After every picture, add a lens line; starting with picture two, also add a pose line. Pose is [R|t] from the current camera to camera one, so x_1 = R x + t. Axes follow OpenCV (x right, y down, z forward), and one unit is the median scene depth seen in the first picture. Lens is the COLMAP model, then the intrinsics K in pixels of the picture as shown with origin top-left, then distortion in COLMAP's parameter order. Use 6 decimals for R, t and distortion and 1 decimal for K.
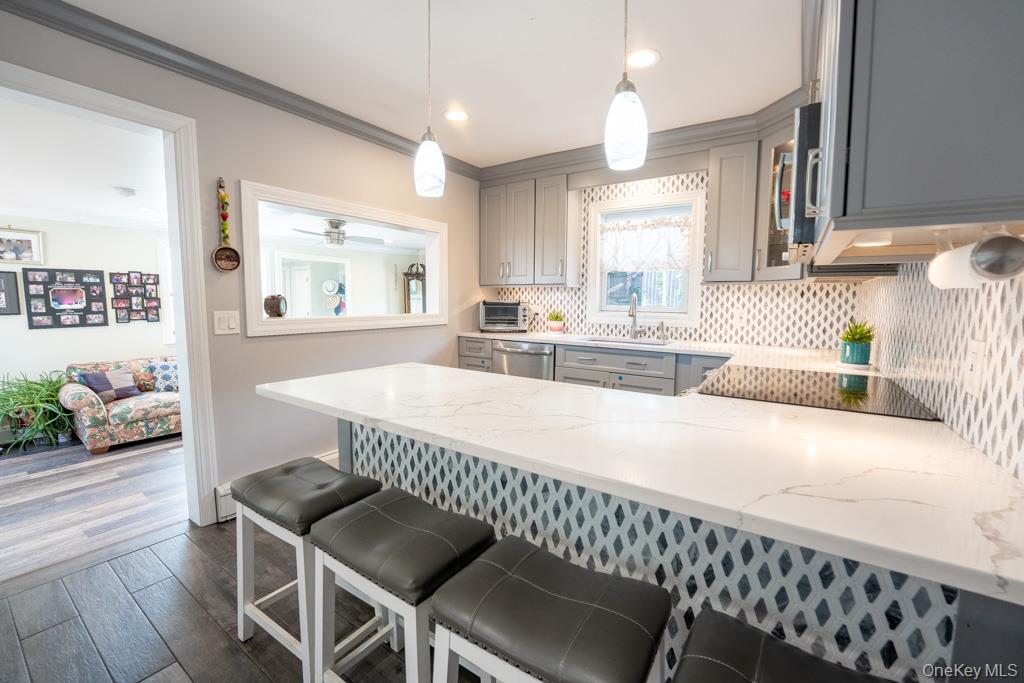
lens RADIAL K [[420.6, 0, 512.3], [0, 420.6, 338.6], [0, 0, 1]] dist [-0.027728, 0.002071]
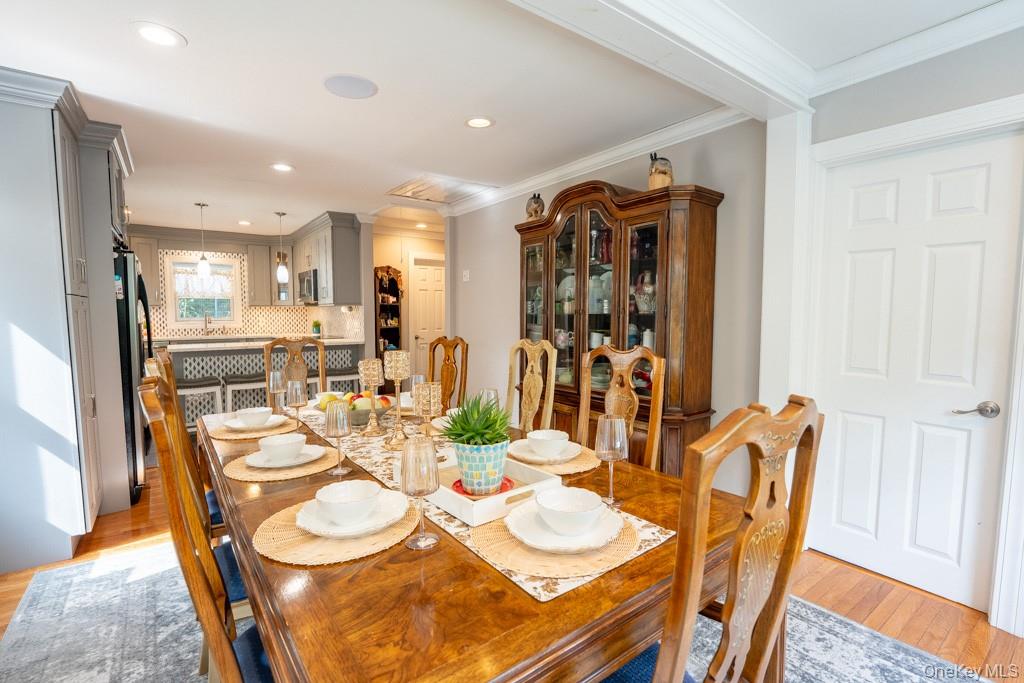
lens RADIAL K [[457.4, 0, 508.9], [0, 457.4, 345.1], [0, 0, 1]] dist [-0.017648, -0.000106]
pose [[0.342205, -0.078867, 0.936310, -1.365520], [0.090063, 0.994636, 0.050863, 0.072580], [-0.935299, 0.066921, 0.347473, -1.108870]]
